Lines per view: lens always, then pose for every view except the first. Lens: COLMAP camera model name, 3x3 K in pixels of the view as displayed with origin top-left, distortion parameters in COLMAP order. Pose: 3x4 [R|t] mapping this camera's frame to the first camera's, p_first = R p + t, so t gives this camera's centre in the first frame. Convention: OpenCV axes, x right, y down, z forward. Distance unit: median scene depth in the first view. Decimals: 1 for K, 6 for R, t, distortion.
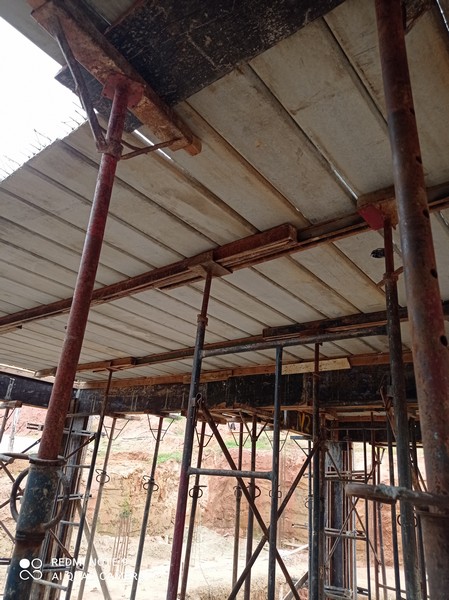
lens RADIAL K [[433.9, 0, 223.5], [0, 433.9, 292.3], [0, 0, 1]] dist [0.095412, -0.189901]
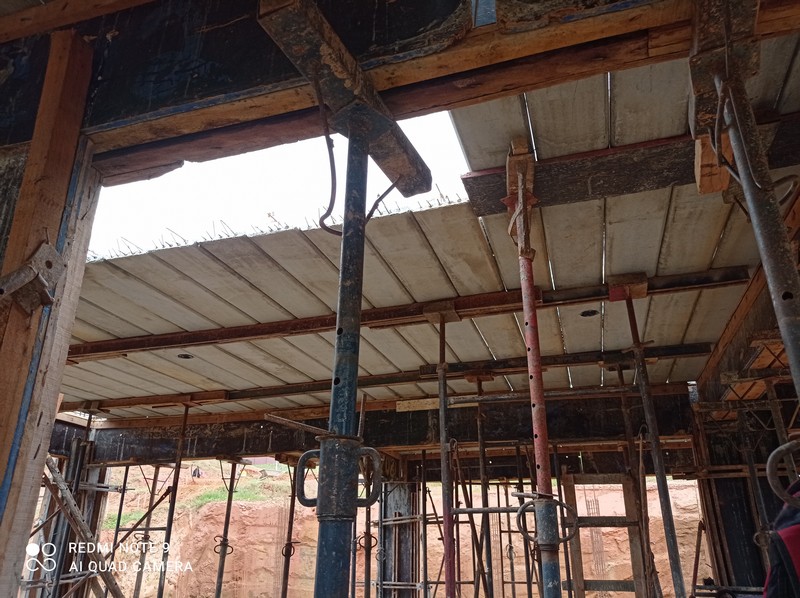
lens RADIAL K [[578.6, 0, 400.0], [0, 578.6, 299.0], [0, 0, 1]] dist [0.095412, -0.189901]
pose [[0.927894, 0.067085, 0.366758, -0.367059], [-0.072559, 0.997363, 0.001142, -0.050908], [-0.365714, -0.027672, 0.930316, -0.134686]]
